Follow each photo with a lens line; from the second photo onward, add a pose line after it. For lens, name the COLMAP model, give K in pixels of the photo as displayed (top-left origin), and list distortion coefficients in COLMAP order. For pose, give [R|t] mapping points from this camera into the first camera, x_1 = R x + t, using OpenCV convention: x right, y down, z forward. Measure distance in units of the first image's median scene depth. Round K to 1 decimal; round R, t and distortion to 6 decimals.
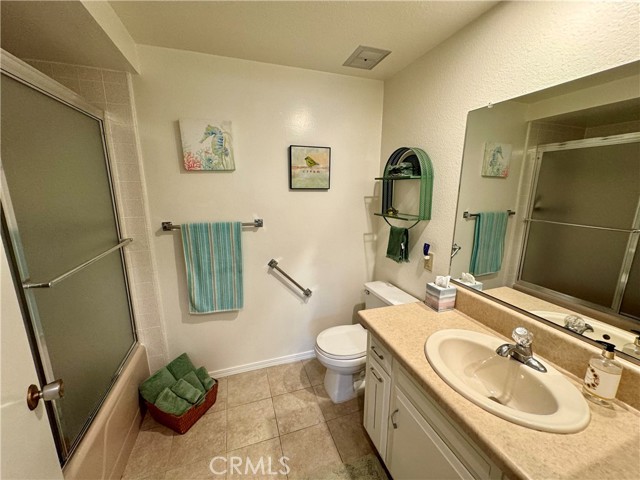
lens RADIAL K [[253.6, 0, 319.3], [0, 253.6, 240.0], [0, 0, 1]] dist [-0.003953, 0.000429]
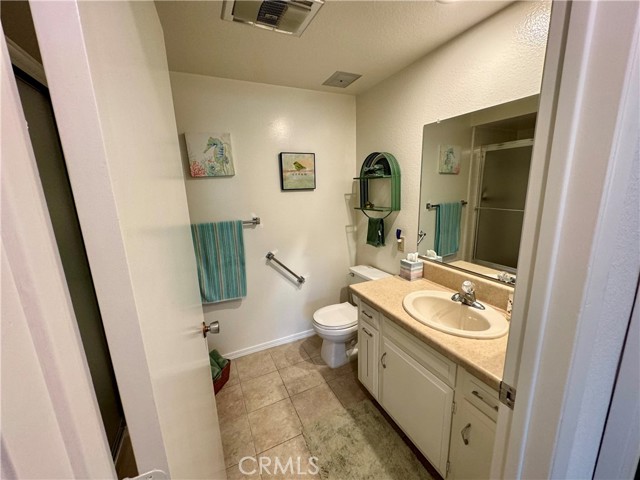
lens RADIAL K [[253.6, 0, 318.8], [0, 253.6, 240.3], [0, 0, 1]] dist [-0.003953, 0.000429]
pose [[0.992811, -0.060004, 0.103570, -0.088708], [0.059902, 0.998196, 0.004095, 0.035435], [-0.103628, 0.002138, 0.994614, -0.180118]]
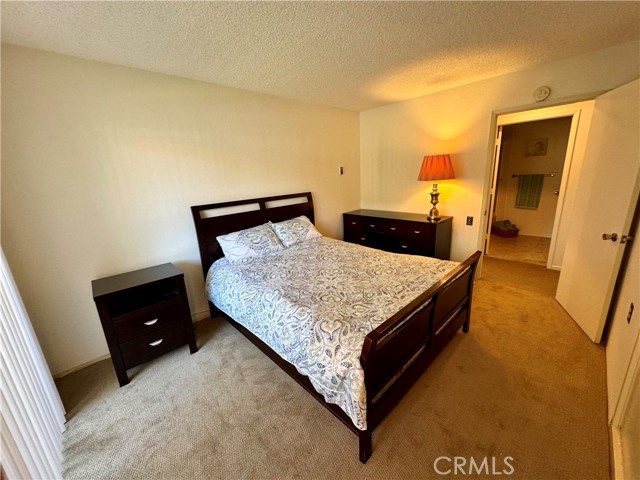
lens RADIAL K [[253.6, 0, 320.0], [0, 253.6, 237.0], [0, 0, 1]] dist [-0.003953, 0.000429]
pose [[0.410343, 0.209161, -0.887620, 1.307329], [-0.140338, 0.976231, 0.165164, 0.494000], [0.901068, 0.056793, 0.429943, -2.393112]]
